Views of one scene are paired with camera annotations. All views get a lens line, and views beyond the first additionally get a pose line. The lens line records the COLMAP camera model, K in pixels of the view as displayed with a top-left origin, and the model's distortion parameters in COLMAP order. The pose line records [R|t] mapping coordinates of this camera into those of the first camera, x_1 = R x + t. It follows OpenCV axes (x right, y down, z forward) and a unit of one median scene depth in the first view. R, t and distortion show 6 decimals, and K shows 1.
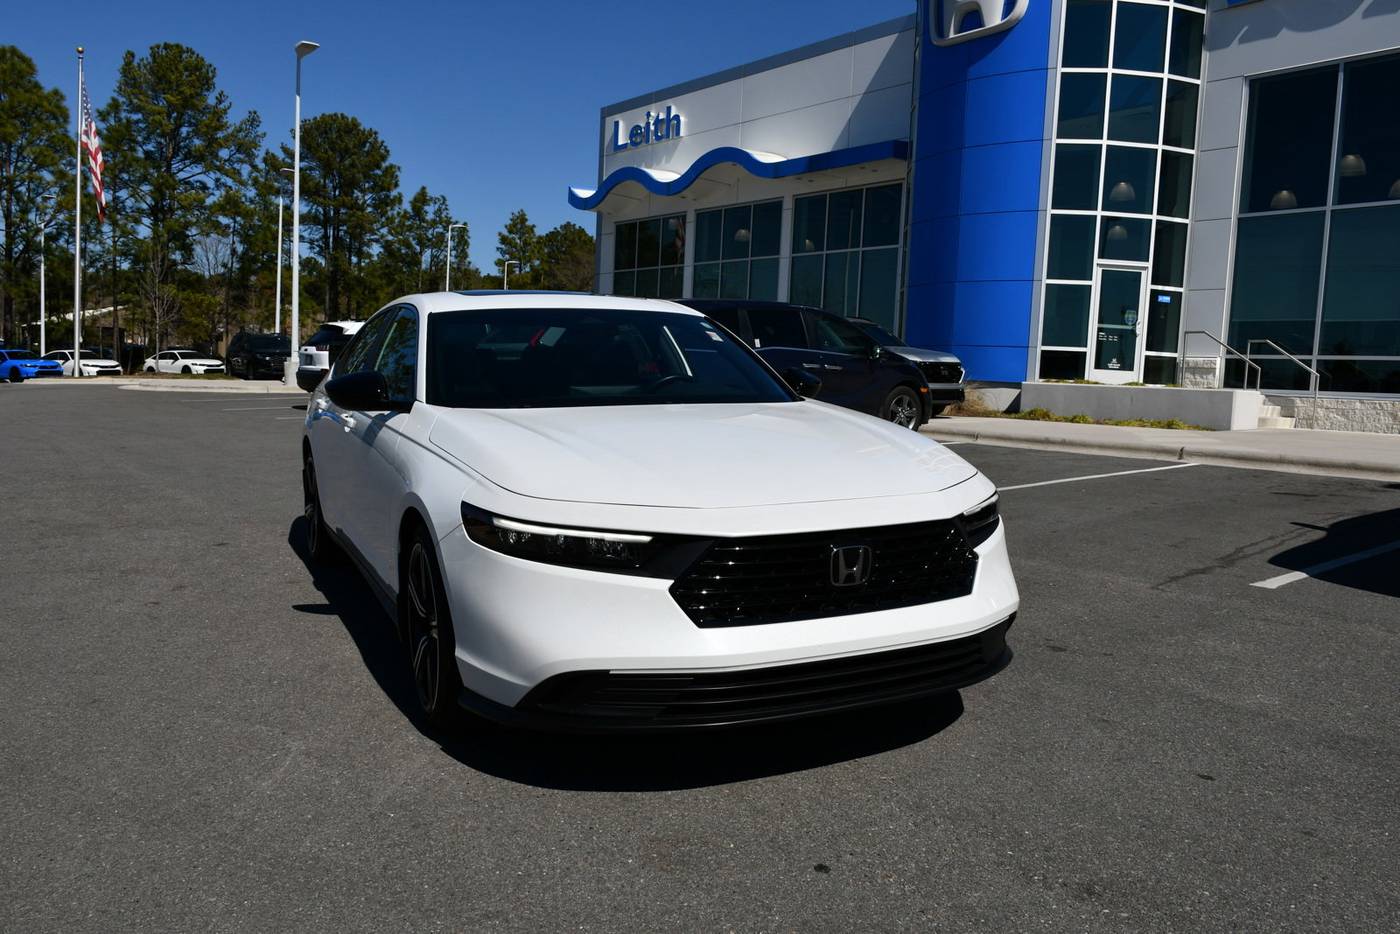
lens RADIAL K [[1369.1, 0, 693.0], [0, 1369.1, 485.2], [0, 0, 1]] dist [0.005276, -0.022177]
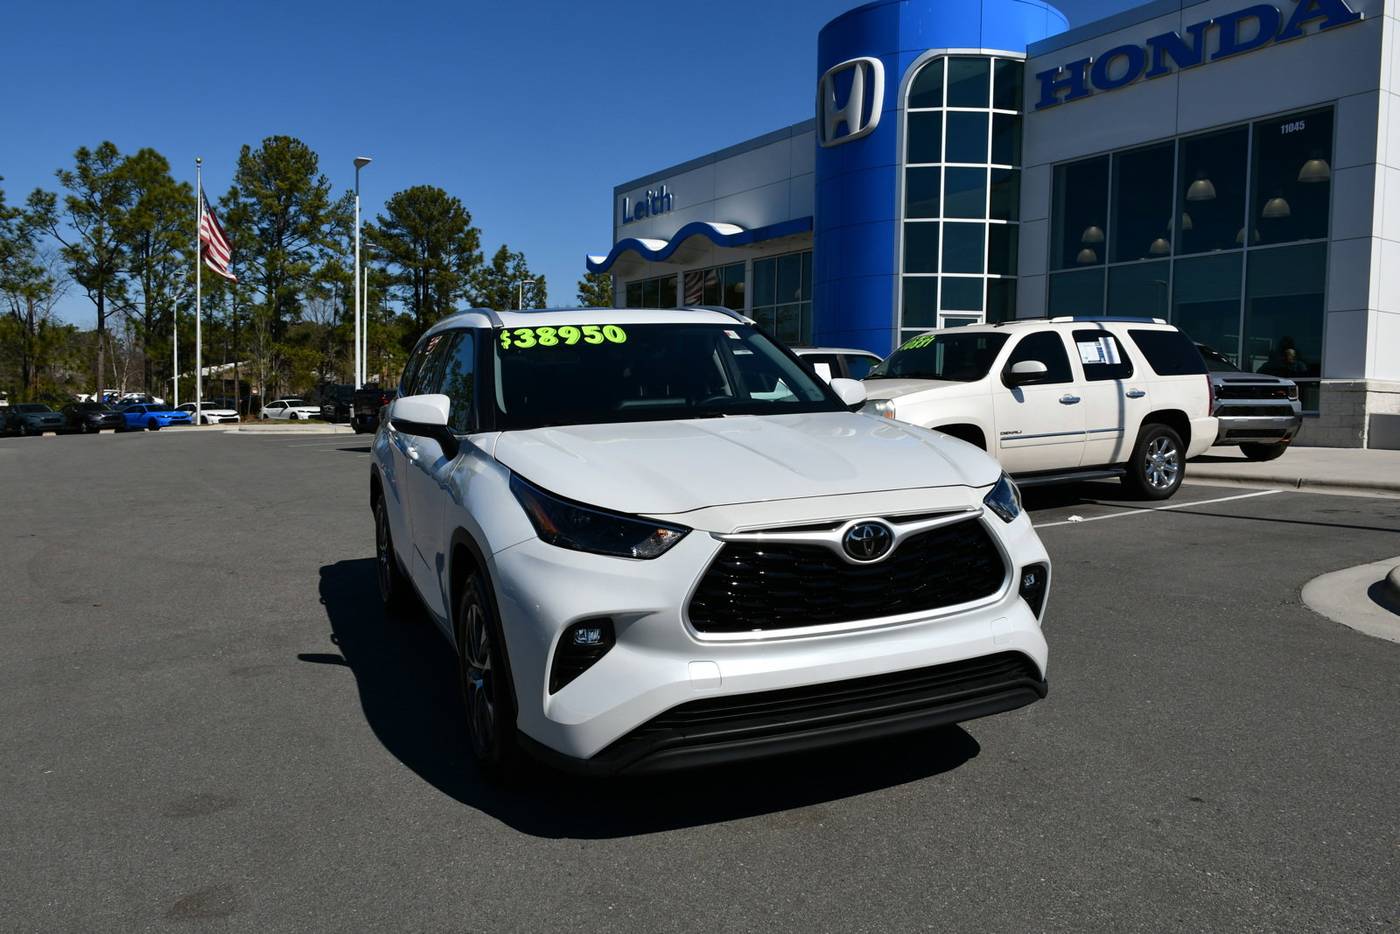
lens RADIAL K [[1345.7, 0, 628.8], [0, 1345.7, 469.3], [0, 0, 1]] dist [-0.002497, -0.003483]
pose [[0.991631, -0.024054, -0.126842, 0.052103], [0.019626, 0.999157, -0.036045, 0.007140], [0.127602, 0.033254, 0.991268, -0.088112]]
